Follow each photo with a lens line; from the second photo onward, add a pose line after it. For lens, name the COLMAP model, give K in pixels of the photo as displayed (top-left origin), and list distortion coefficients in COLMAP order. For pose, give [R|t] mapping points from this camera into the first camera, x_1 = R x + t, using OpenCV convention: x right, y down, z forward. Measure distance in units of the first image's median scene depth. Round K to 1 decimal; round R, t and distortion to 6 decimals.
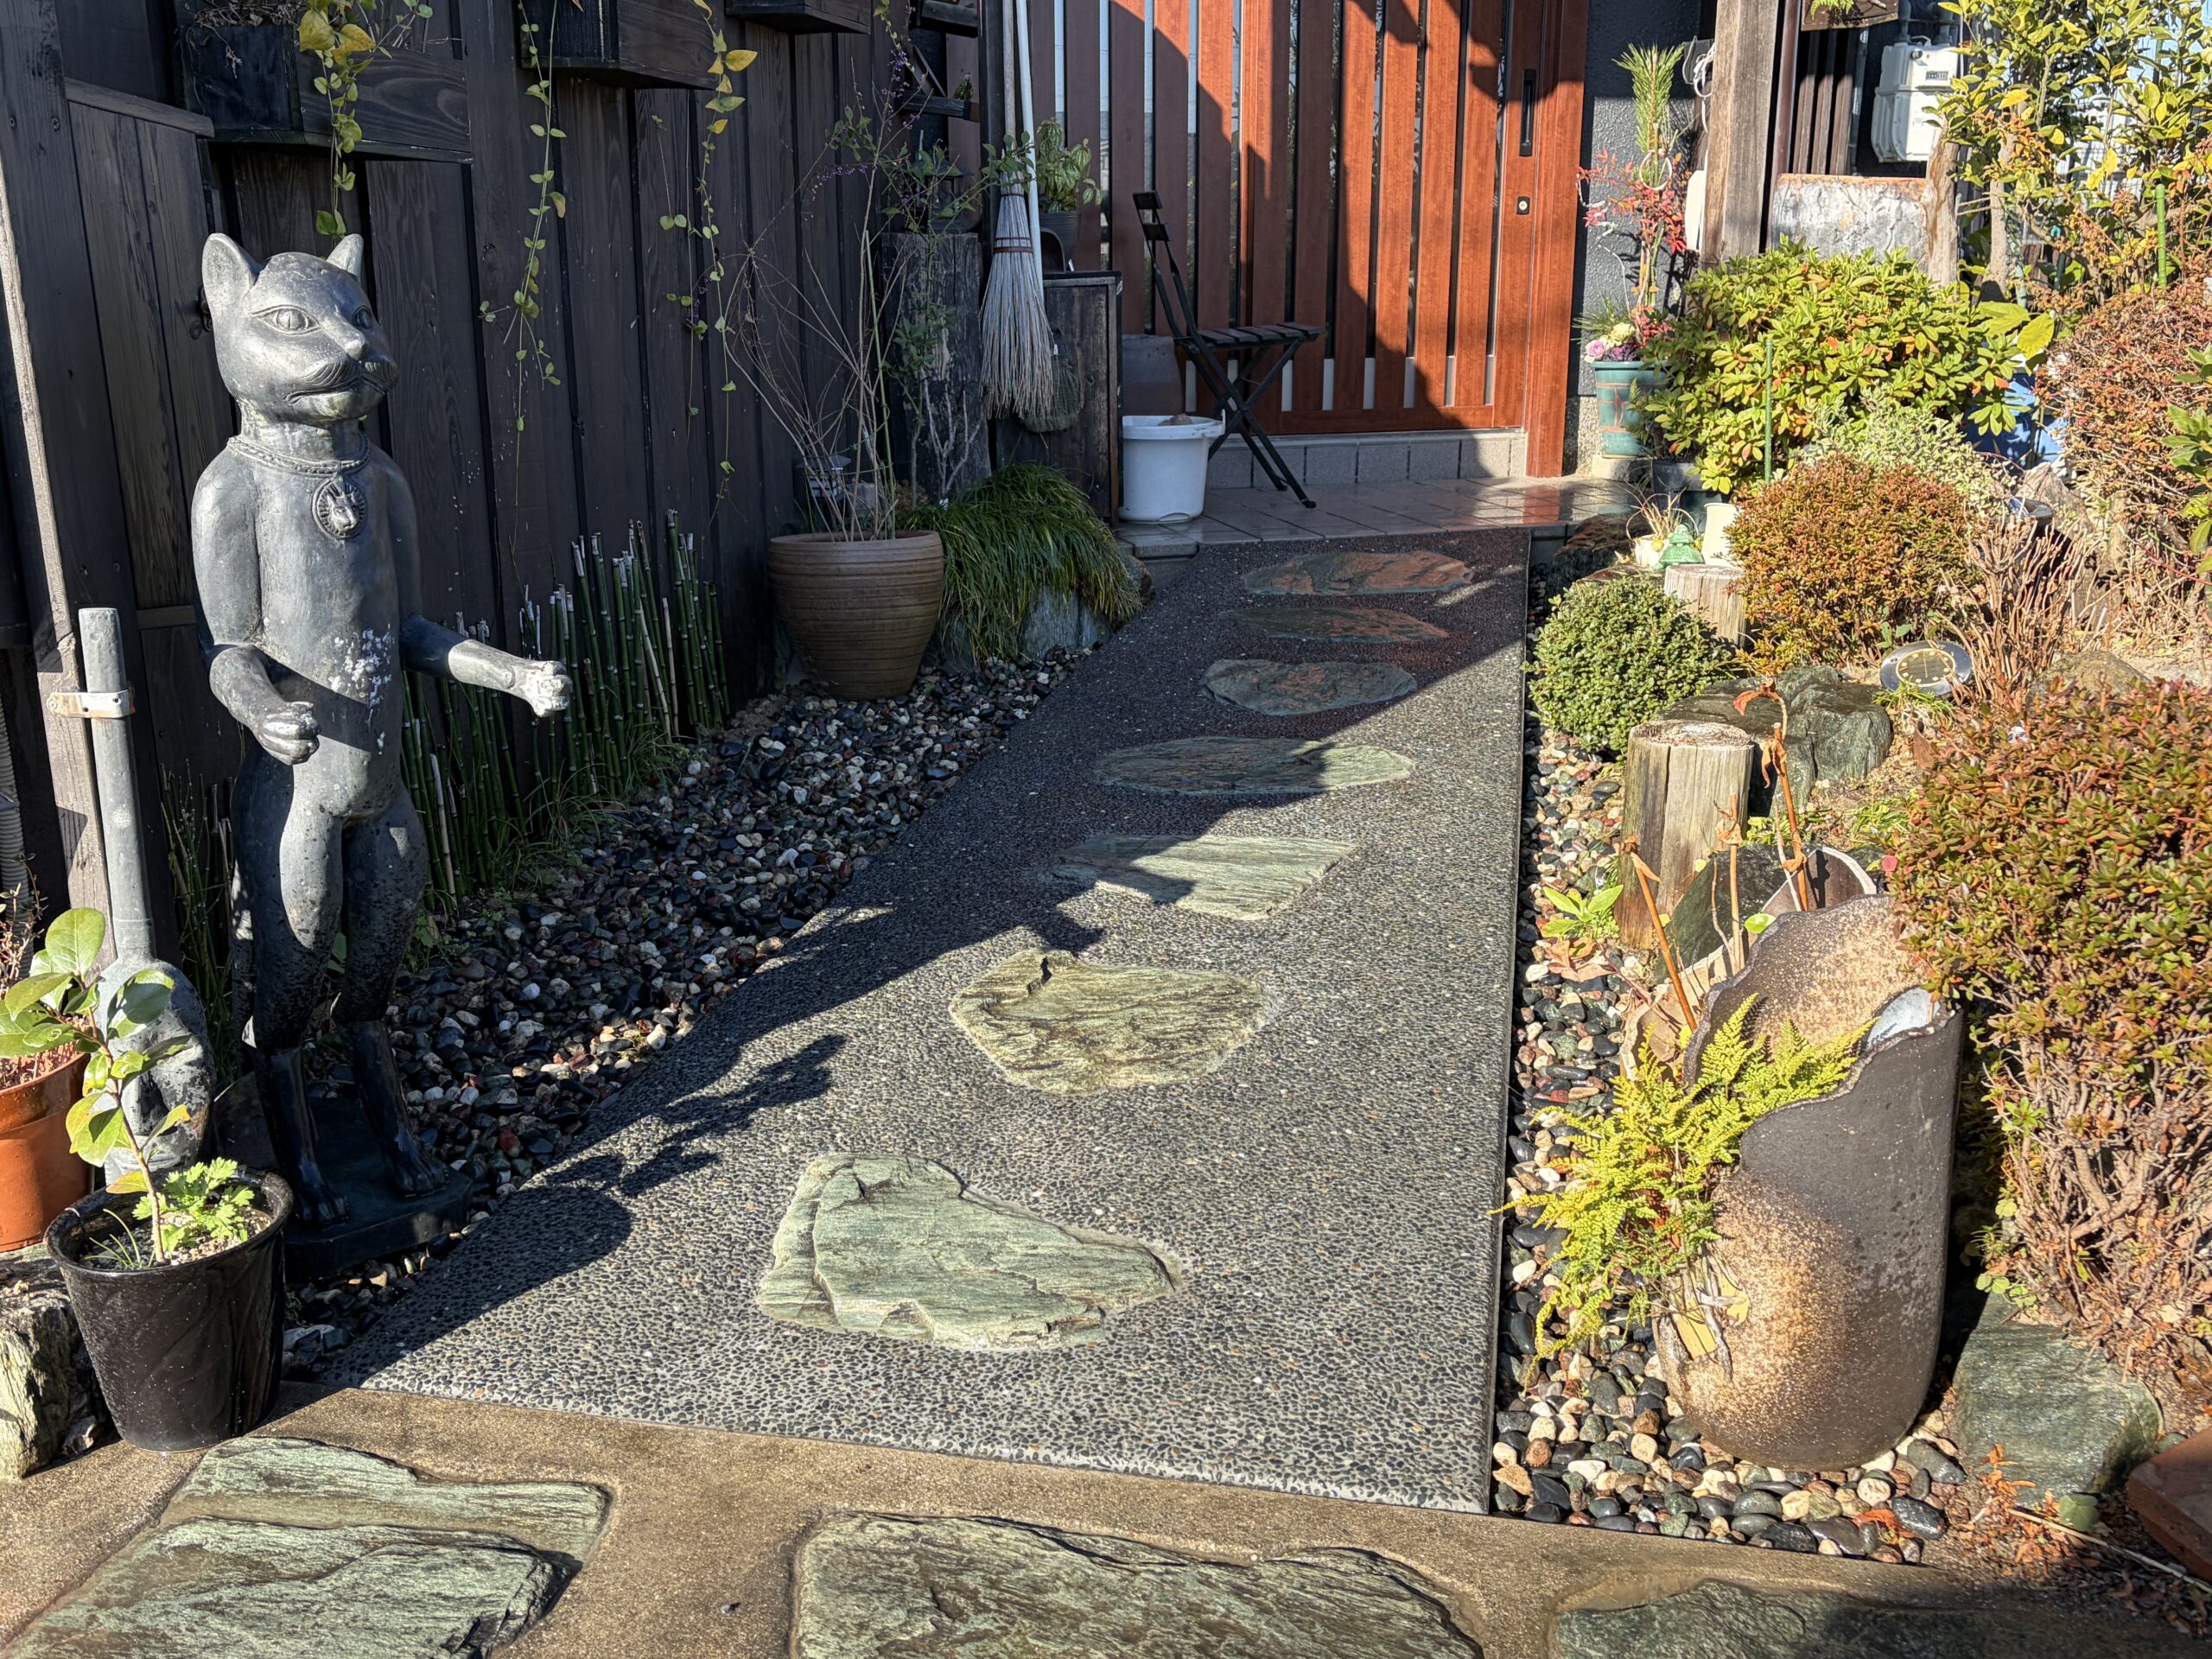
lens RADIAL K [[2080.8, 0, 1109.0], [0, 2080.8, 841.7], [0, 0, 1]] dist [0.036042, 0.000000]
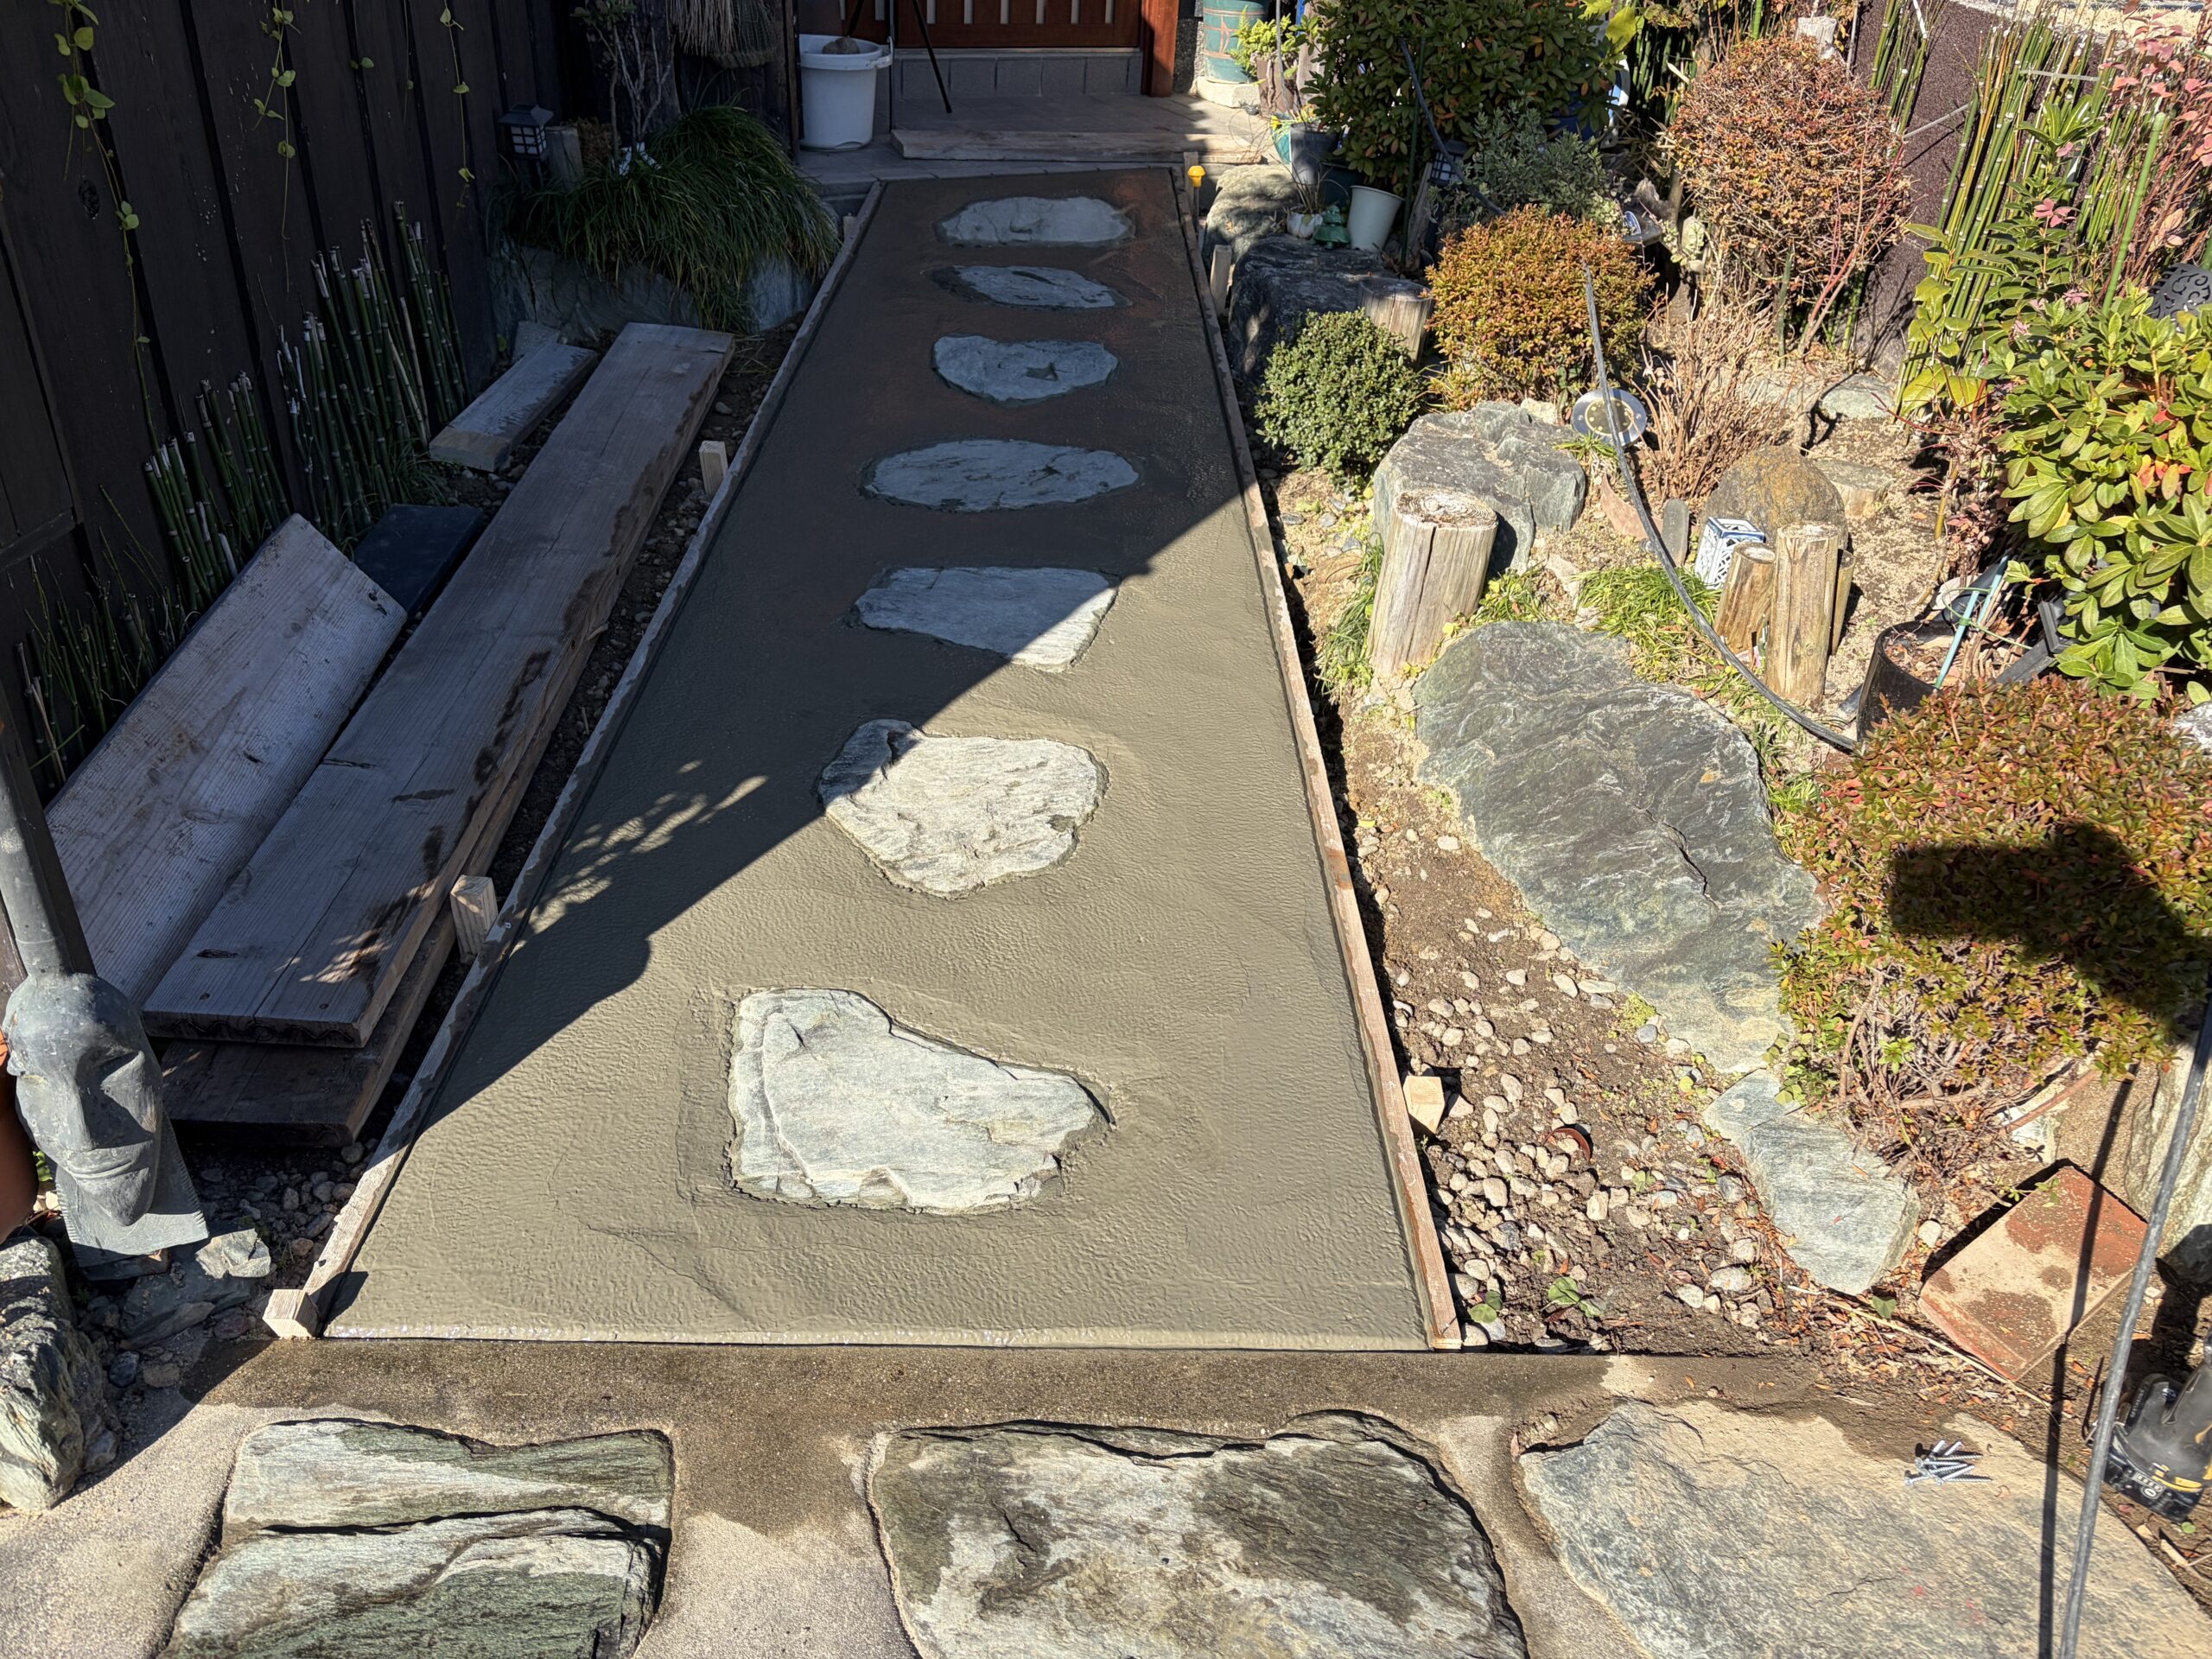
lens RADIAL K [[1646.6, 0, 1123.1], [0, 1646.6, 831.5], [0, 0, 1]] dist [0.035624, -0.040282]
pose [[0.967968, -0.073438, 0.240093, -0.165745], [-0.002477, 0.953428, 0.301612, -0.209304], [-0.251061, -0.292545, 0.922706, 0.212324]]
